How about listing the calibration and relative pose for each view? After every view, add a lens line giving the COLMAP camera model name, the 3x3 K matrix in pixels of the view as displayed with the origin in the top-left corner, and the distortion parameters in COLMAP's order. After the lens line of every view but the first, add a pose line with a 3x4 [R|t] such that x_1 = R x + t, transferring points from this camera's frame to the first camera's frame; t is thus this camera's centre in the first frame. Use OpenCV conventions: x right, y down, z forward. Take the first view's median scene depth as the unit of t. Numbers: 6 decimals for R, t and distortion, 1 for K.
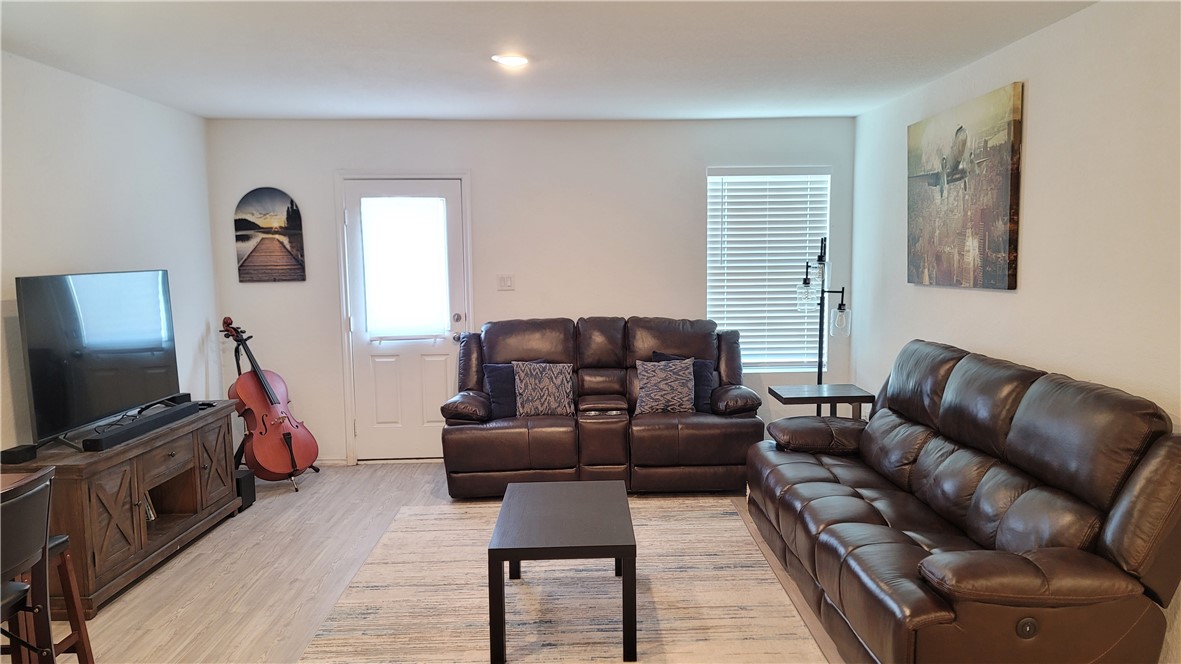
lens RADIAL K [[880.2, 0, 617.2], [0, 880.2, 339.8], [0, 0, 1]] dist [0.067020, -0.032948]
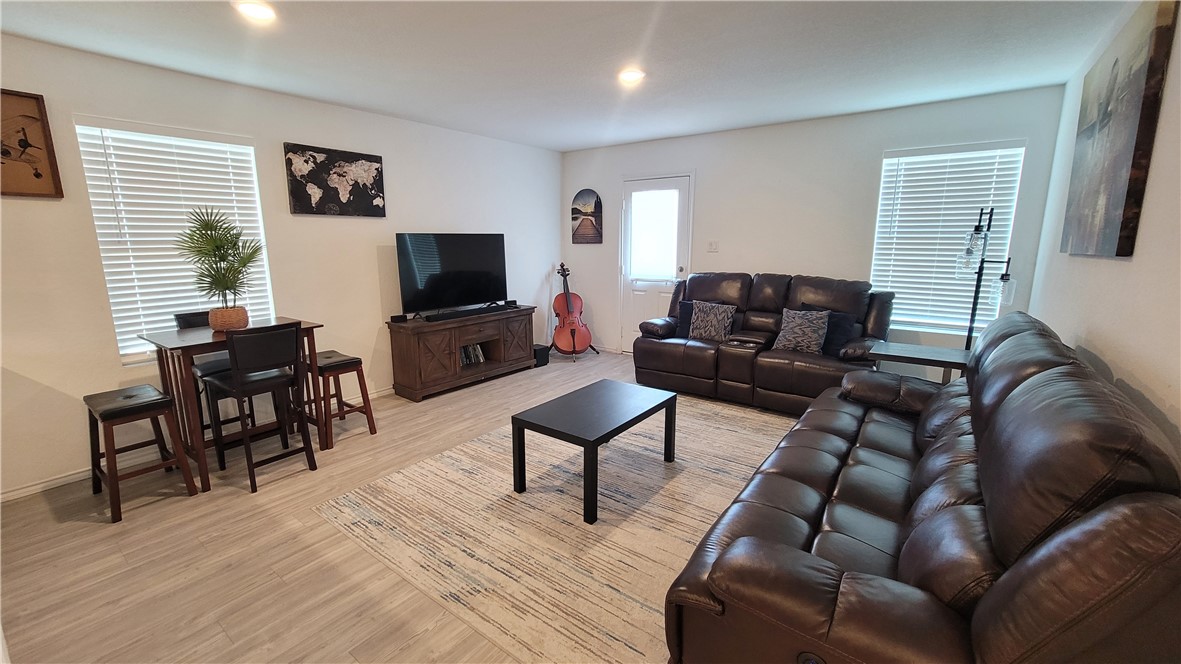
lens RADIAL K [[488.5, 0, 573.7], [0, 488.5, 329.5], [0, 0, 1]] dist [-0.008112, 0.001078]
pose [[0.762762, 0.127999, -0.633885, 0.260462], [-0.072825, 0.990982, 0.112475, -0.004010], [0.642565, -0.039629, 0.765206, 0.266869]]
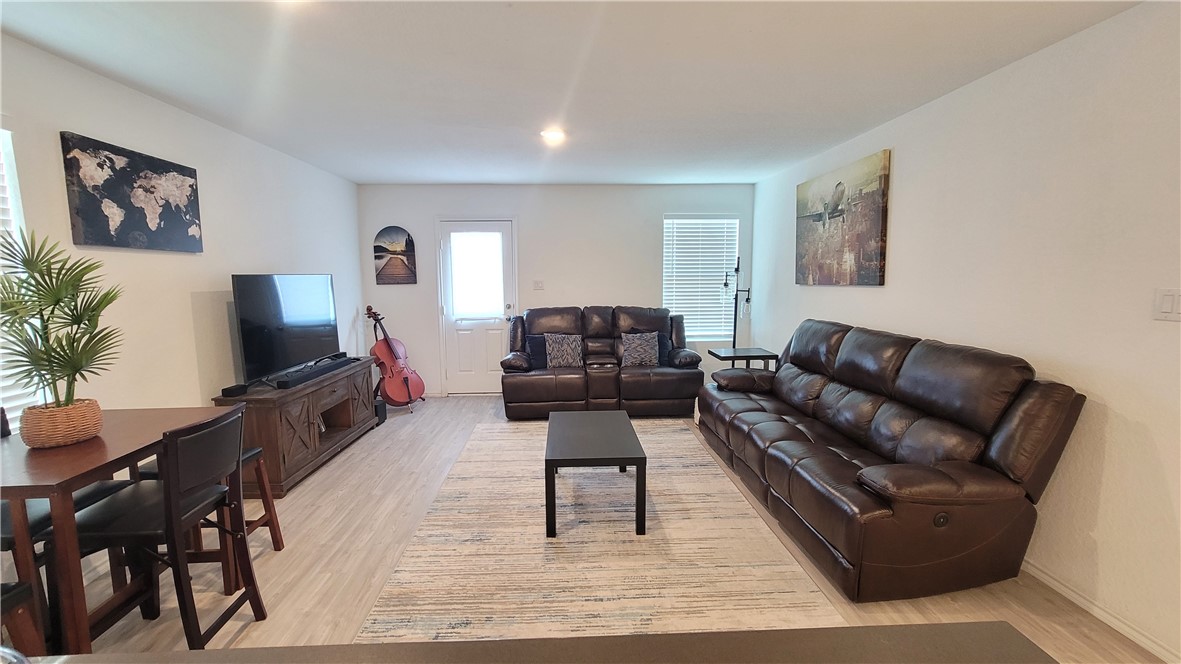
lens RADIAL K [[488.5, 0, 583.2], [0, 488.5, 329.5], [0, 0, 1]] dist [-0.008112, 0.001078]
pose [[0.999991, 0.003155, -0.002725, -0.048574], [-0.003130, 0.999952, 0.009307, 0.009391], [0.002754, -0.009298, 0.999953, 0.119538]]
